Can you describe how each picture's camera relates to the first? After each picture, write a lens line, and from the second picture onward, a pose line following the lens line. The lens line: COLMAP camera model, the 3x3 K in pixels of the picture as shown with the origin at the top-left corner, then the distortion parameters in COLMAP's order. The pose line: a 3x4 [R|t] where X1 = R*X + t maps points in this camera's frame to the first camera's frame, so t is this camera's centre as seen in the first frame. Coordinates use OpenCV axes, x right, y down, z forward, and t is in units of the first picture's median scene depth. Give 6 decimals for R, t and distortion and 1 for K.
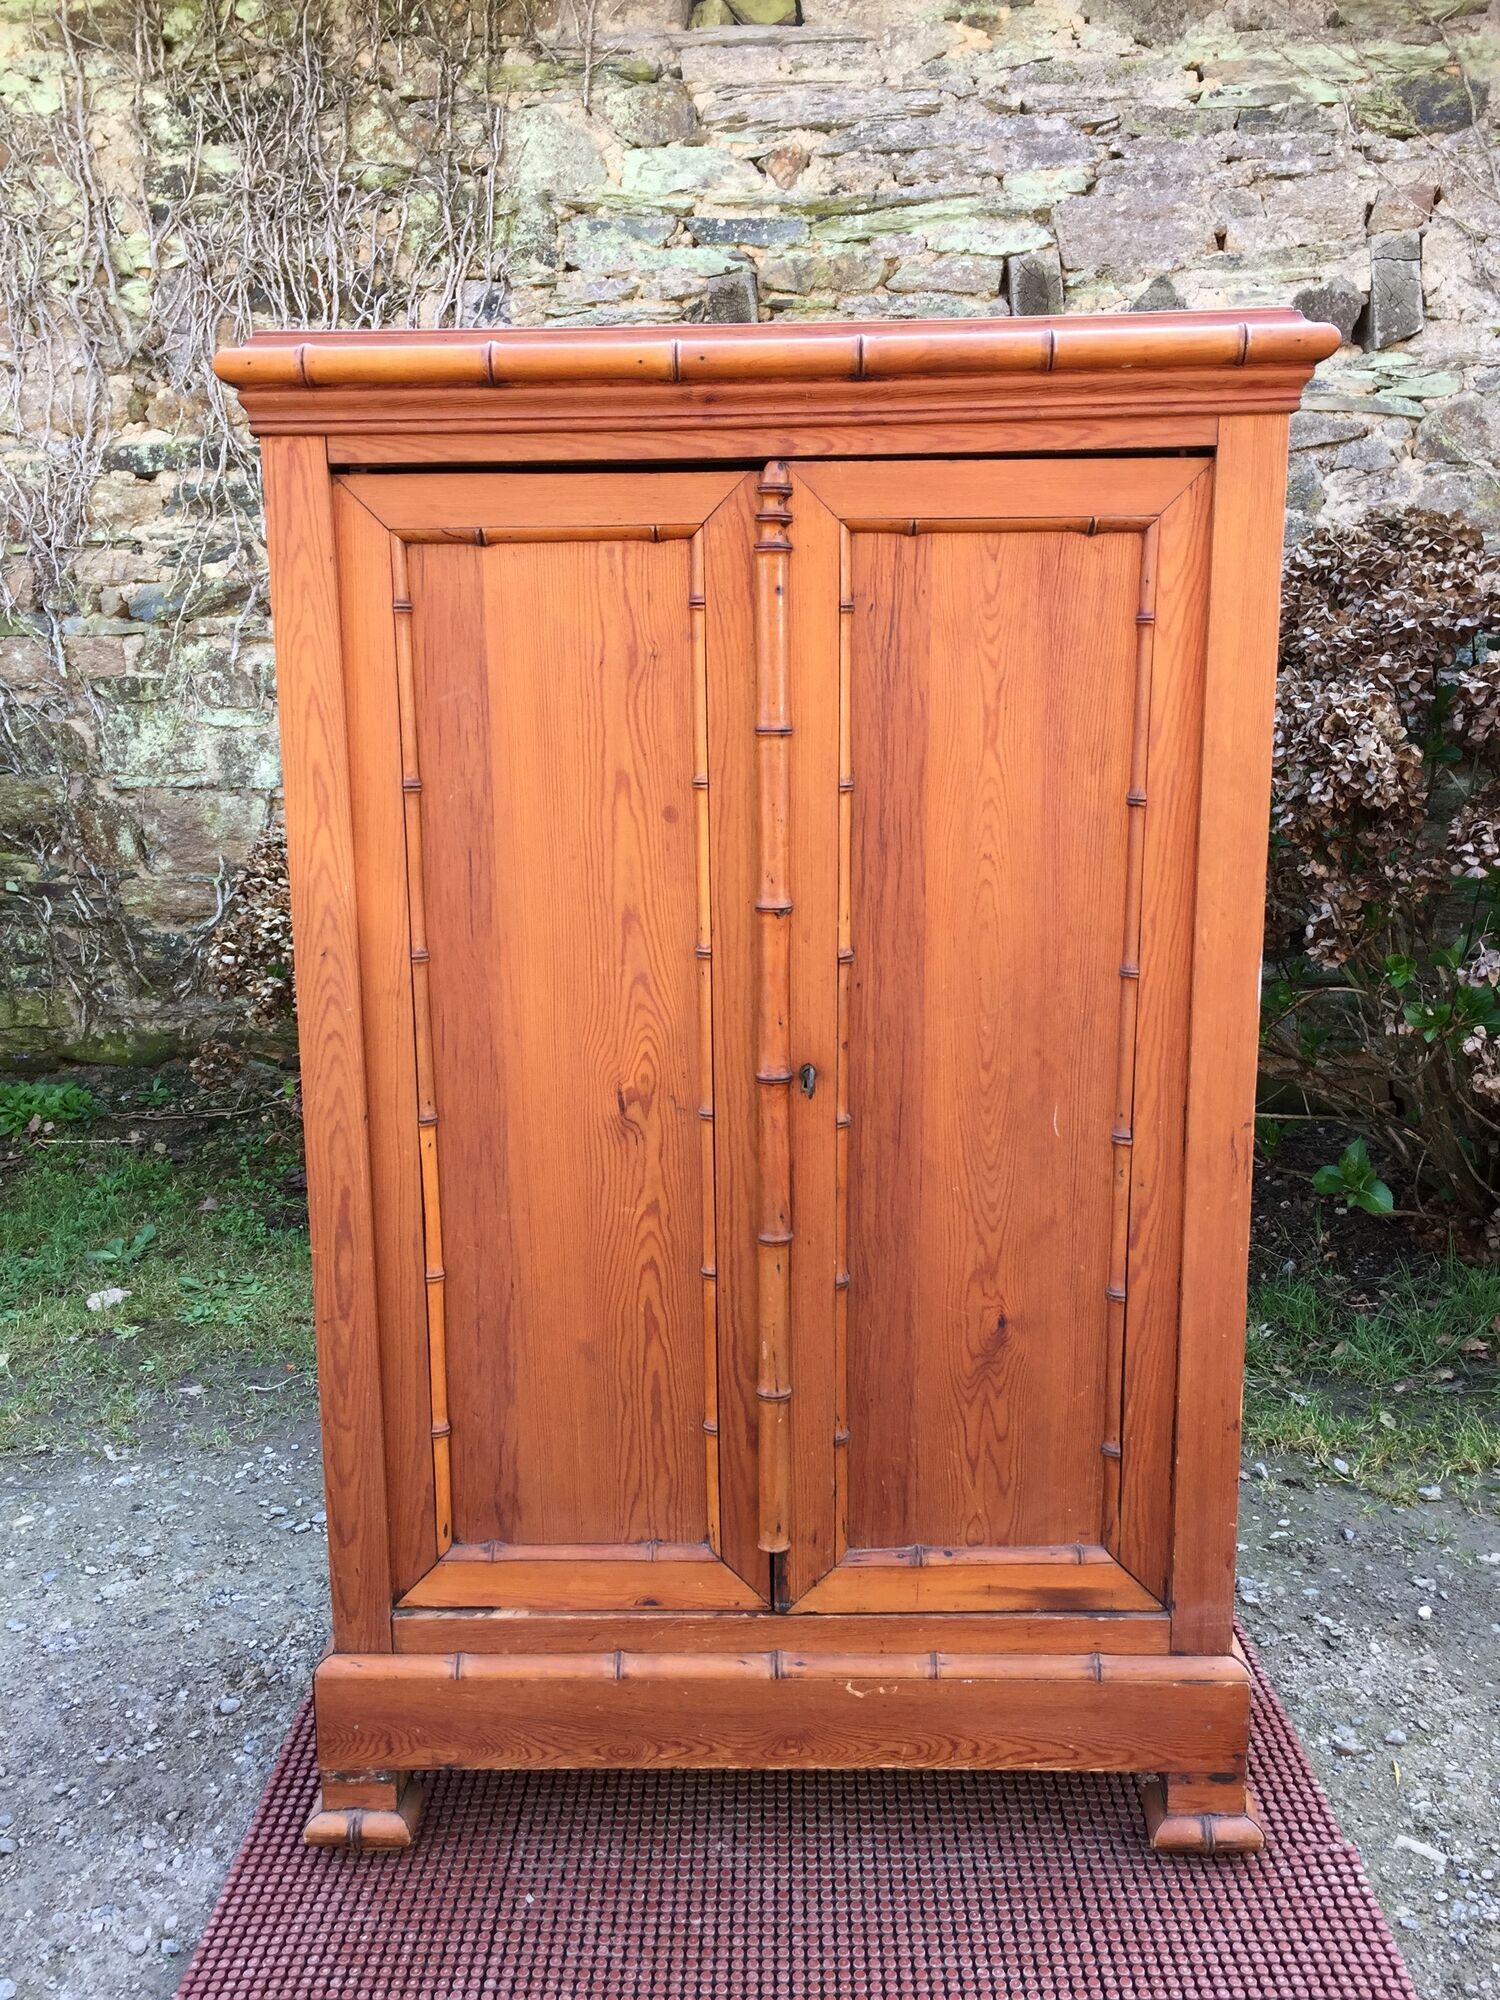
lens RADIAL K [[1671.8, 0, 757.6], [0, 1671.8, 1030.0], [0, 0, 1]] dist [0.072748, -0.099878]
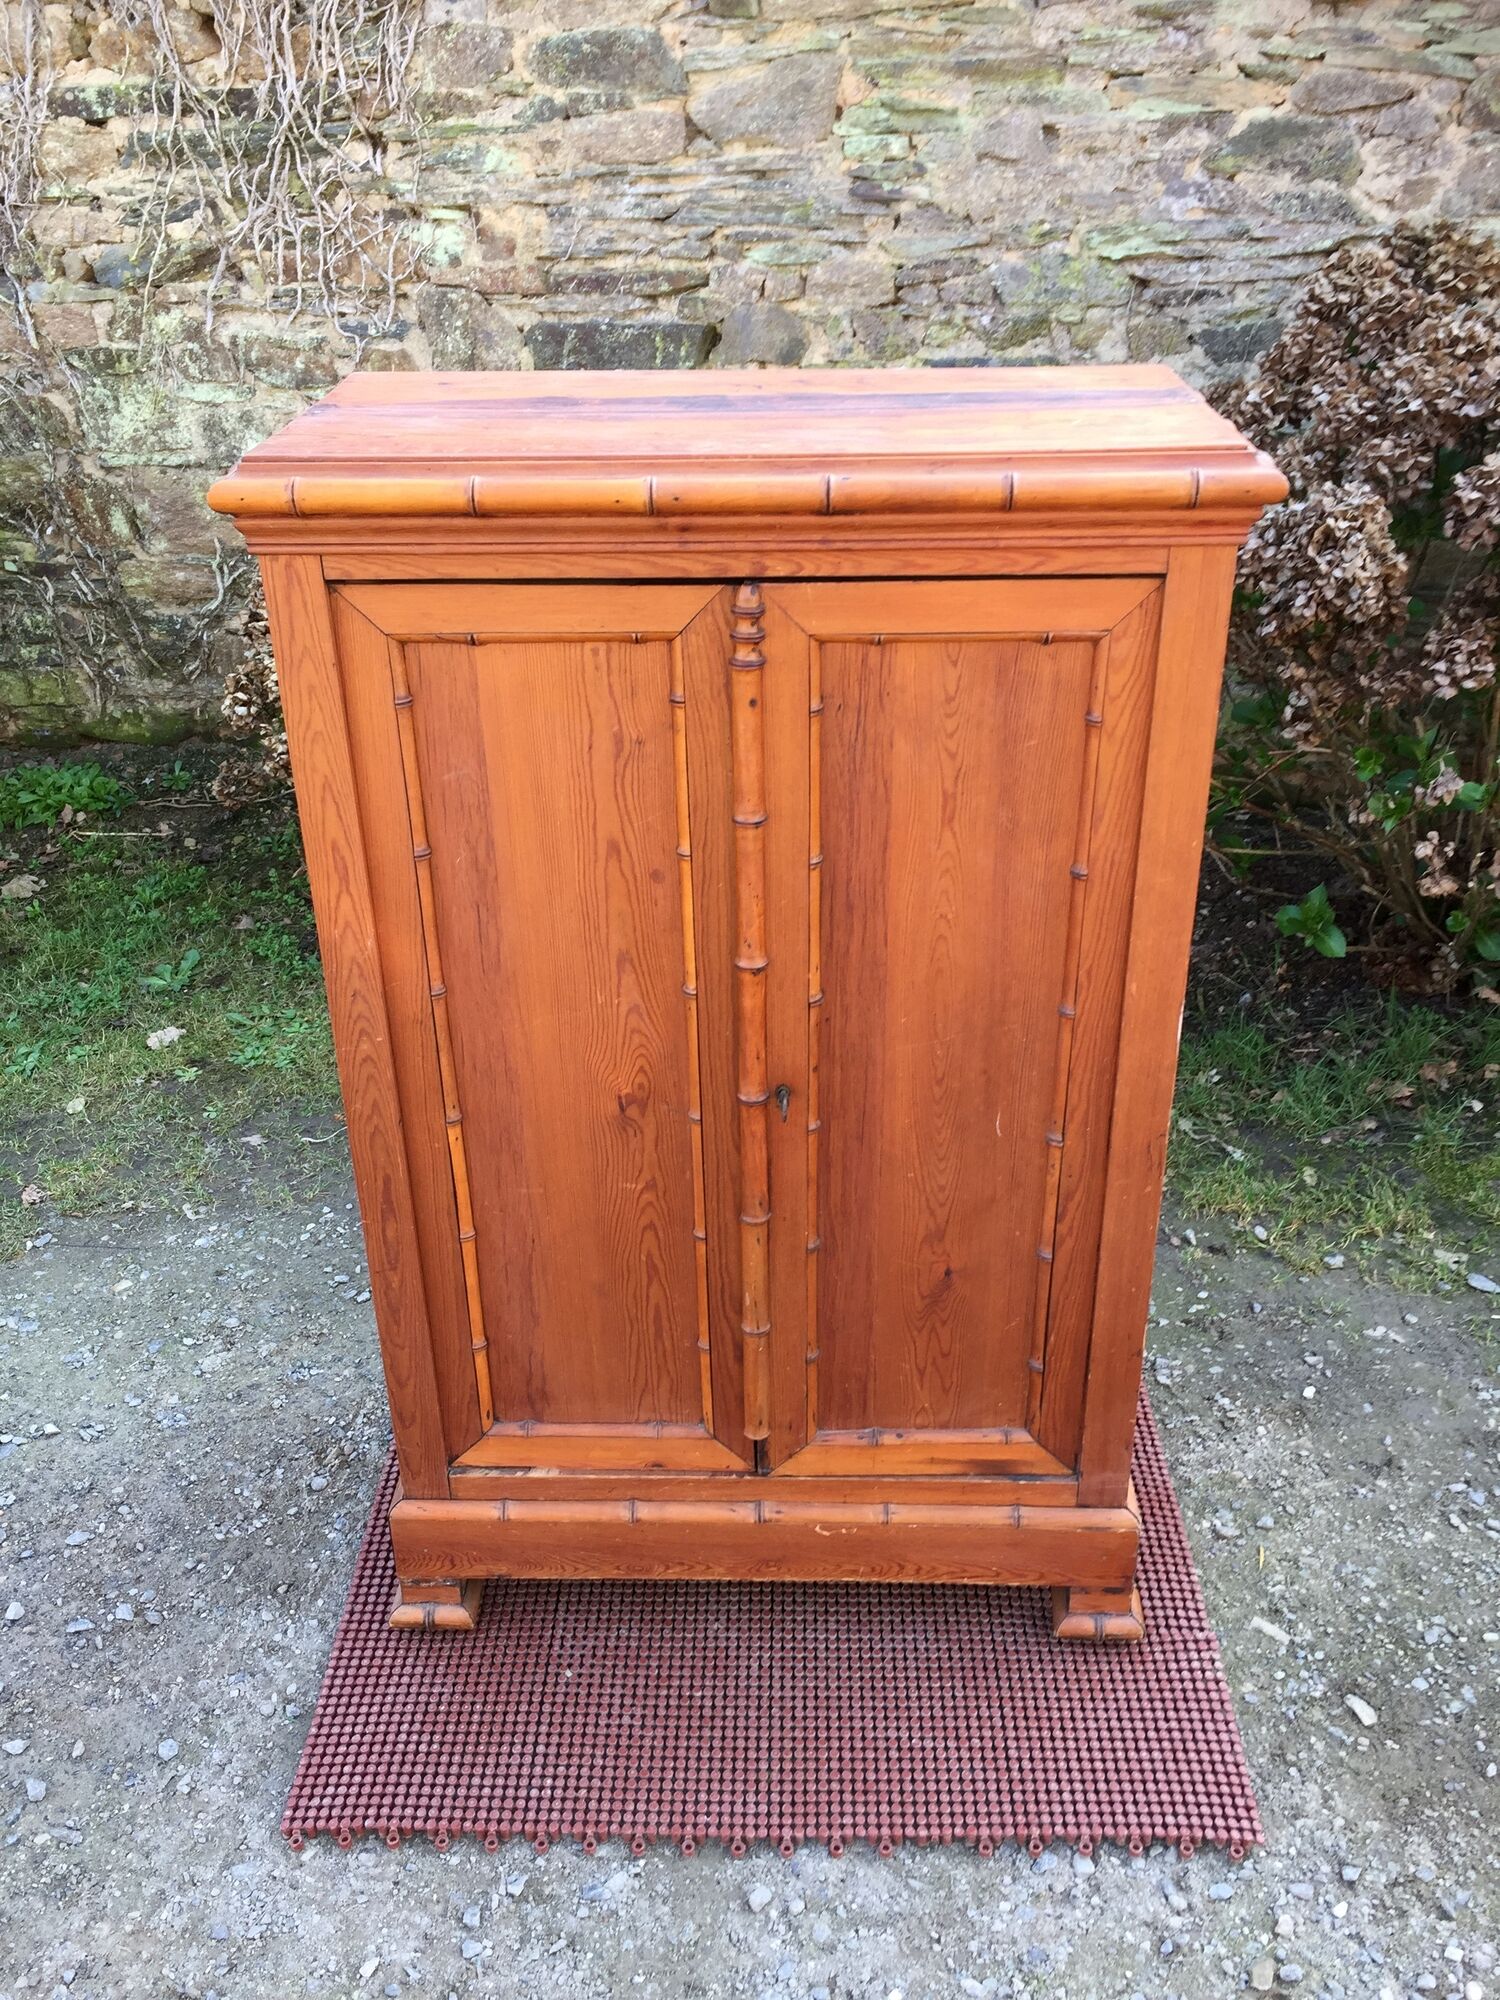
lens RADIAL K [[1671.8, 0, 763.5], [0, 1671.8, 1013.4], [0, 0, 1]] dist [0.072748, -0.099878]
pose [[0.999981, -0.002297, -0.005713, 0.013464], [0.003875, 0.955774, 0.294076, -0.208343], [0.004785, -0.294092, 0.955765, -0.047089]]
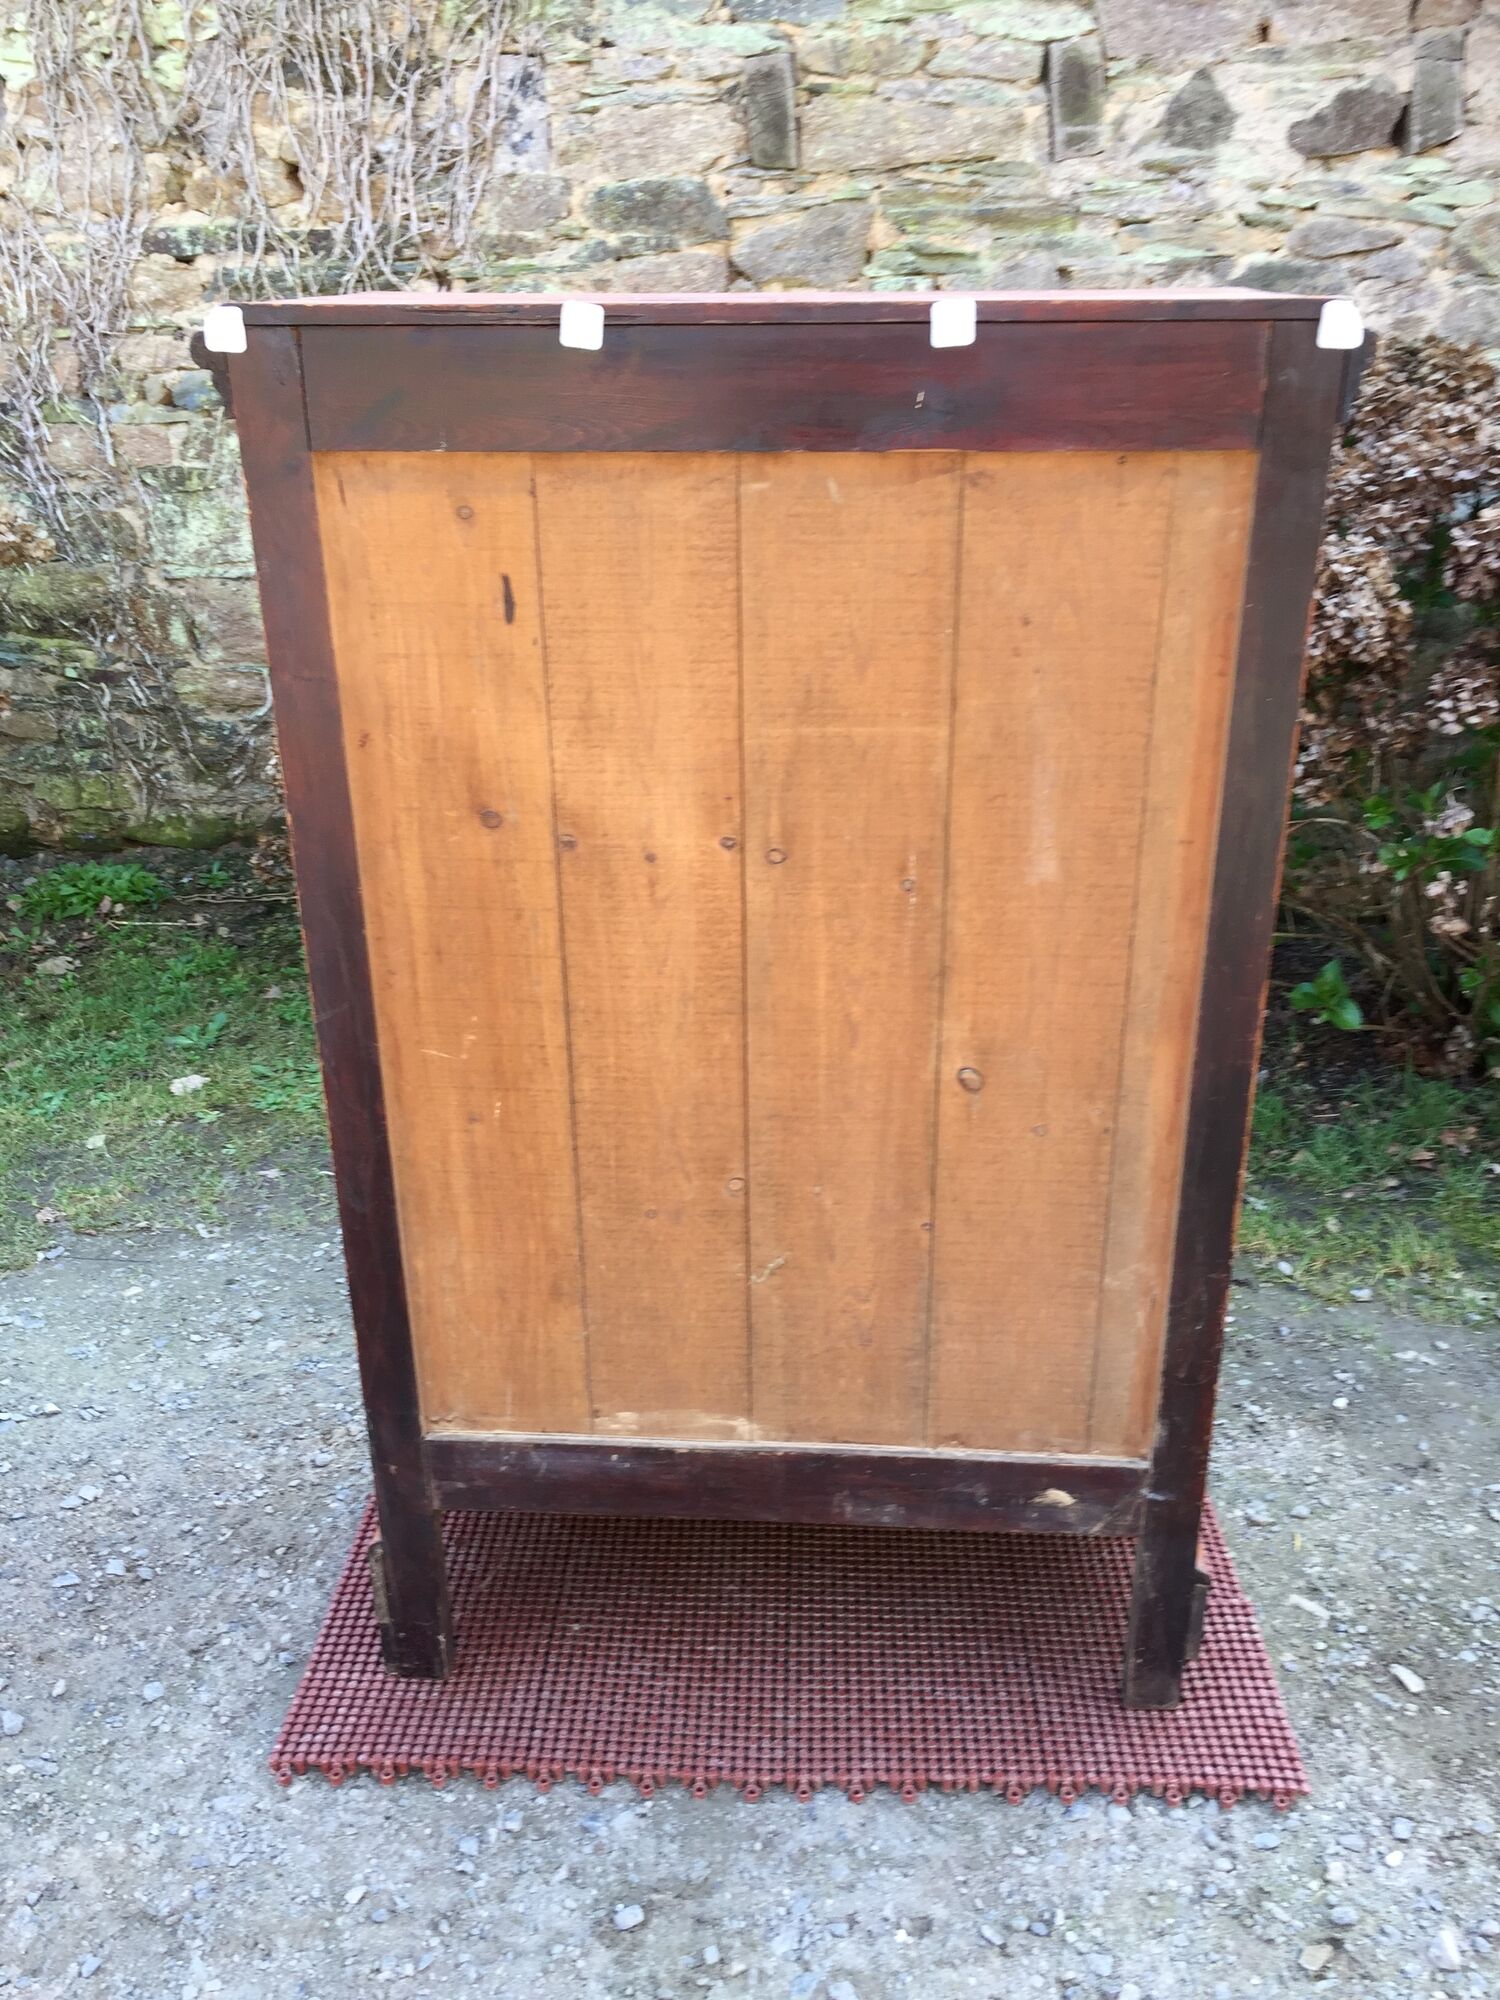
lens RADIAL K [[1671.8, 0, 753.5], [0, 1671.8, 988.5], [0, 0, 1]] dist [0.072748, -0.099878]
pose [[0.999678, 0.018461, -0.017409, 0.005030], [-0.015750, 0.989348, 0.144718, -0.076730], [0.019895, -0.144397, 0.989320, -0.088224]]
